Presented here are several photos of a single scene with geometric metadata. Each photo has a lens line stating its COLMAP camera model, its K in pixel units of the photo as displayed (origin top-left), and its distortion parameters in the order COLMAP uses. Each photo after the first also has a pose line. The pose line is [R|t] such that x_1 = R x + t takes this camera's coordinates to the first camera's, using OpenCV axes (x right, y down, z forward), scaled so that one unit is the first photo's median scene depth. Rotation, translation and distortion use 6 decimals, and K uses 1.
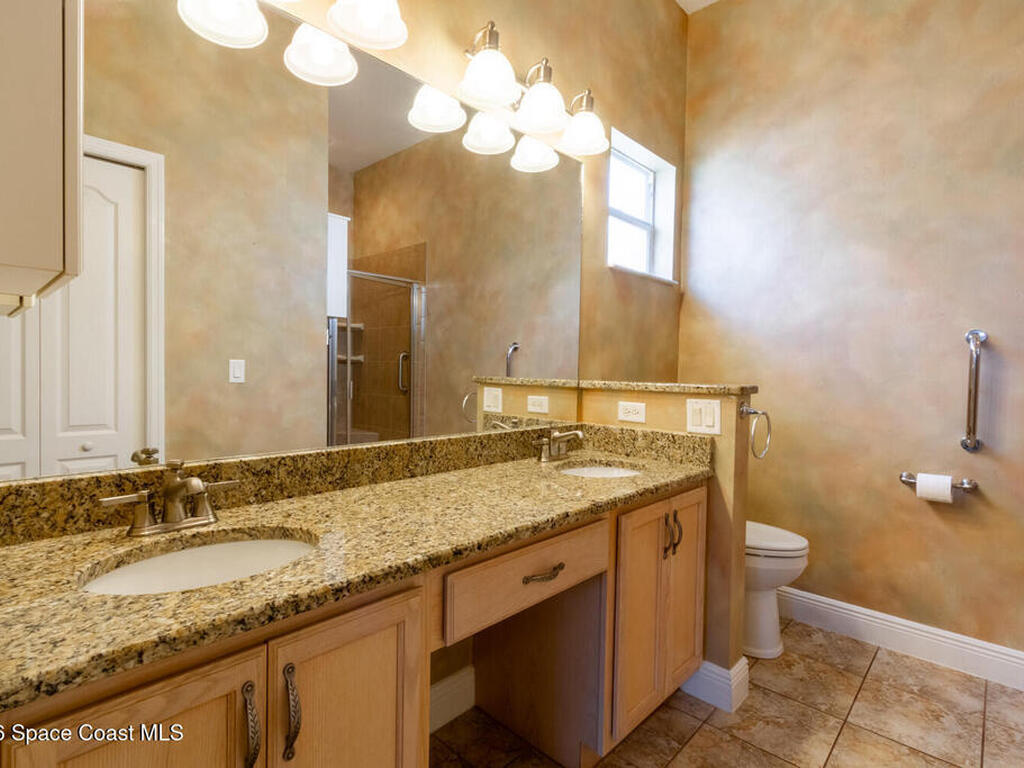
lens RADIAL K [[542.3, 0, 503.0], [0, 542.3, 380.4], [0, 0, 1]] dist [0.003212, 0.000707]
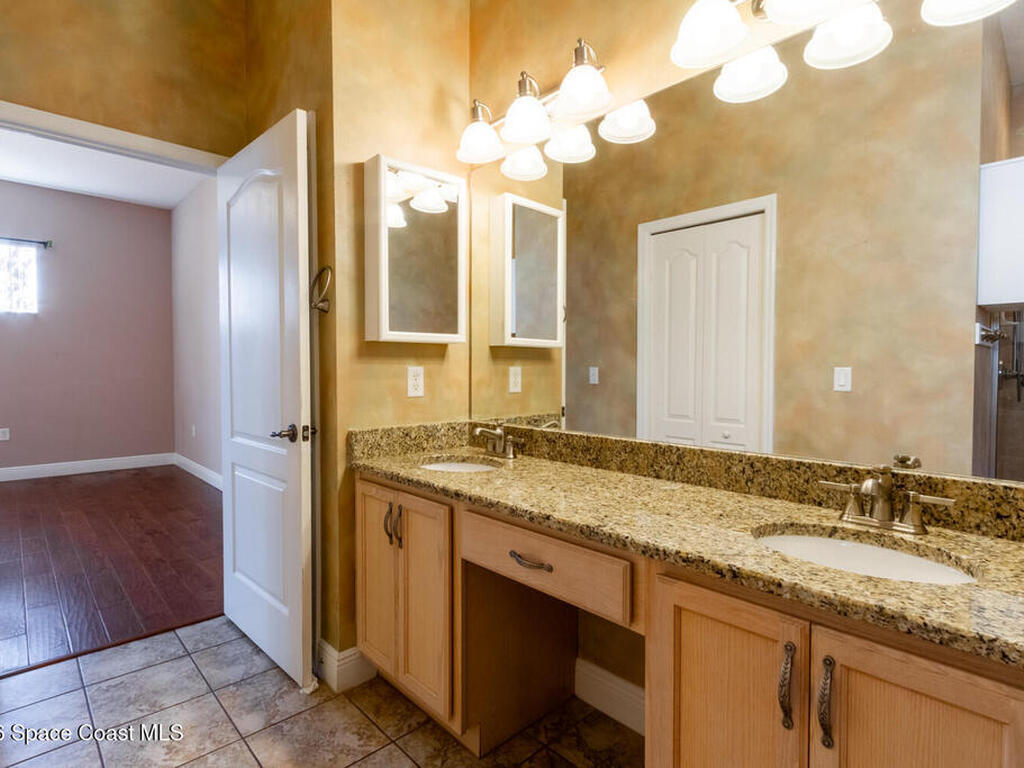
lens RADIAL K [[542.3, 0, 503.0], [0, 542.3, 380.4], [0, 0, 1]] dist [0.003212, 0.000707]
pose [[-0.085448, -0.000259, -0.996343, 0.822346], [-0.028471, 0.999592, 0.002182, 0.000061], [0.995936, 0.028554, -0.085420, 0.741462]]
